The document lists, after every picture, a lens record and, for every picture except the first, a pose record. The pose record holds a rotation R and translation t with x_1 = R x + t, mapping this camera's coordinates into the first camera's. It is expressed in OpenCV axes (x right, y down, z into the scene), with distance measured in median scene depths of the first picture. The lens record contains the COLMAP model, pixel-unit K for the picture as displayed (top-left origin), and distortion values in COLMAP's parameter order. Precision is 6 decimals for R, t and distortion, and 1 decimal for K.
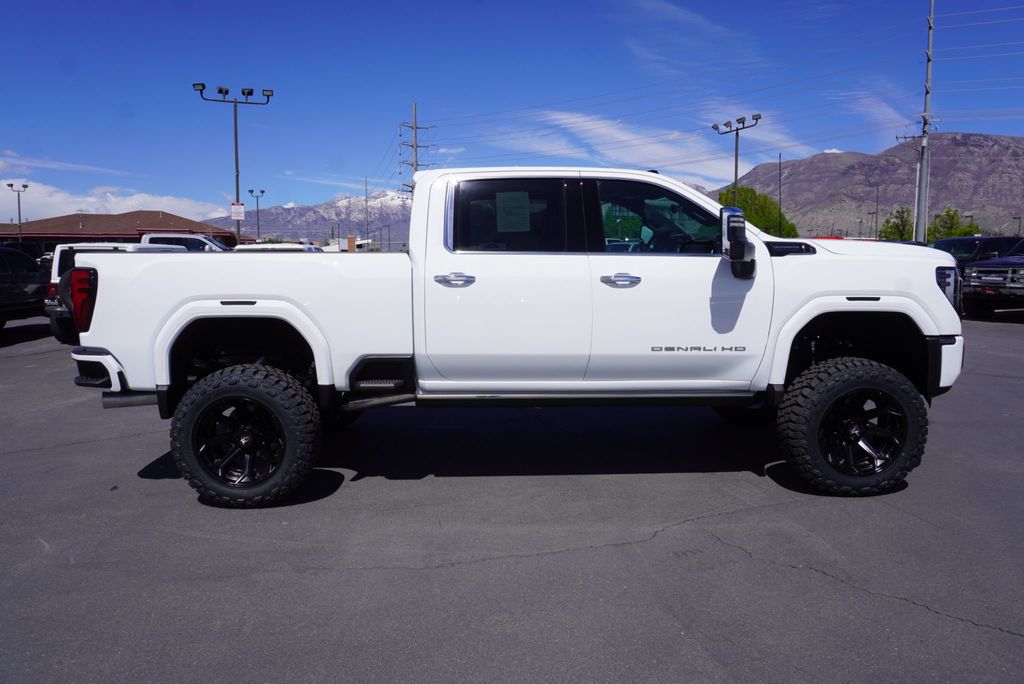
lens RADIAL K [[681.4, 0, 514.1], [0, 681.4, 337.8], [0, 0, 1]] dist [-0.025548, 0.019037]
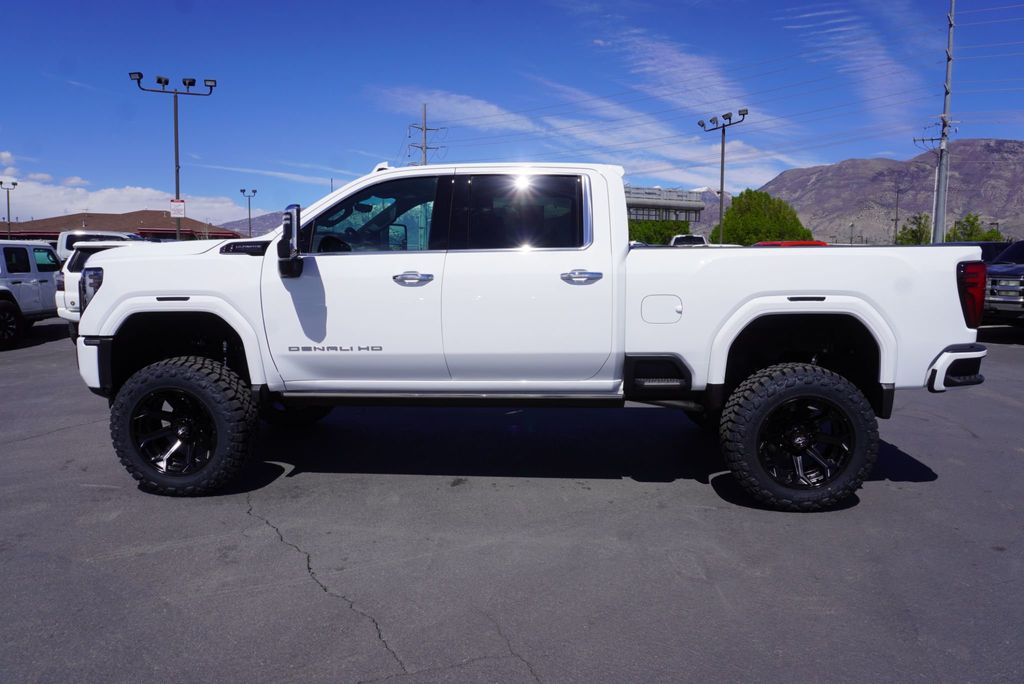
lens RADIAL K [[681.4, 0, 509.8], [0, 681.4, 338.0], [0, 0, 1]] dist [-0.025548, 0.019037]
pose [[0.999253, 0.014947, -0.035643, 0.132513], [-0.015130, 0.999874, -0.004856, 0.007517], [0.035565, 0.005391, 0.999353, 0.043117]]
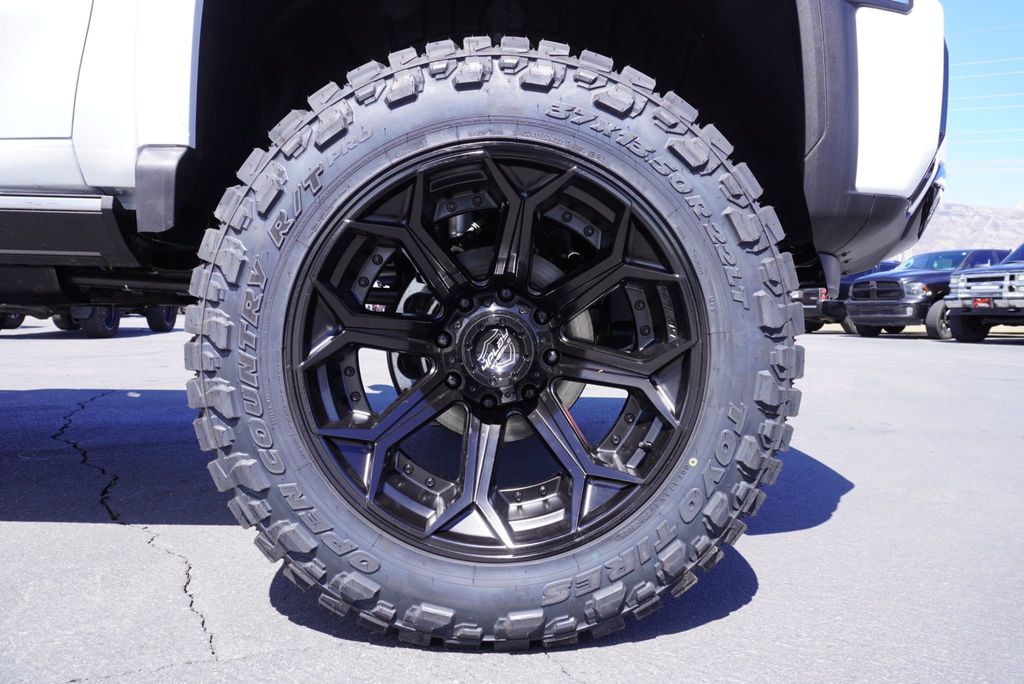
lens RADIAL K [[681.4, 0, 520.2], [0, 681.4, 328.8], [0, 0, 1]] dist [-0.025548, 0.019037]
pose [[0.999389, 0.029308, 0.019025, 0.500449], [-0.027531, 0.995761, -0.087766, 0.146336], [-0.021517, 0.087189, 0.995959, 0.758024]]
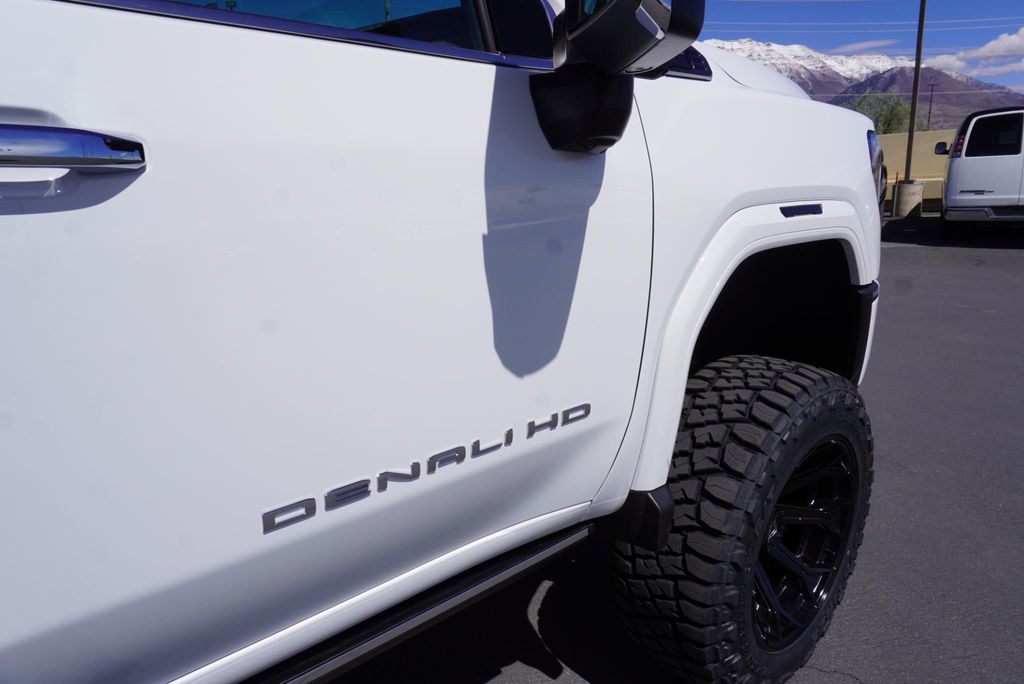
lens RADIAL K [[681.4, 0, 512.3], [0, 681.4, 339.1], [0, 0, 1]] dist [-0.025548, 0.019037]
pose [[0.759201, -0.168182, 0.628751, 0.138194], [0.094085, 0.984250, 0.149668, -0.056404], [-0.644020, -0.054472, 0.763067, 0.782749]]
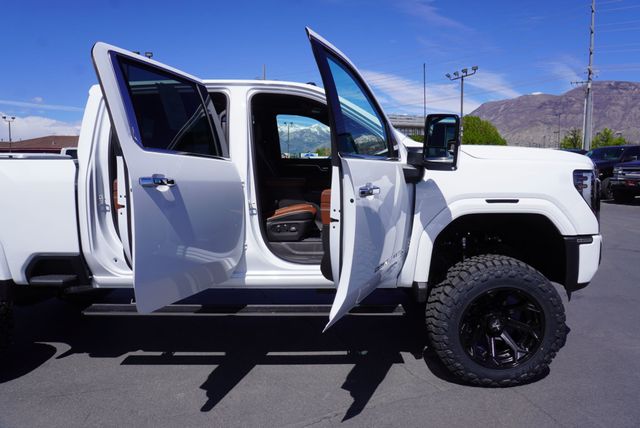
lens RADIAL K [[425.8, 0, 318.5], [0, 425.8, 210.8], [0, 0, 1]] dist [-0.025548, 0.019037]
pose [[0.999636, -0.001401, -0.026929, 0.241061], [0.001342, 0.999997, -0.002176, -0.039710], [0.026932, 0.002139, 0.999635, 0.326934]]
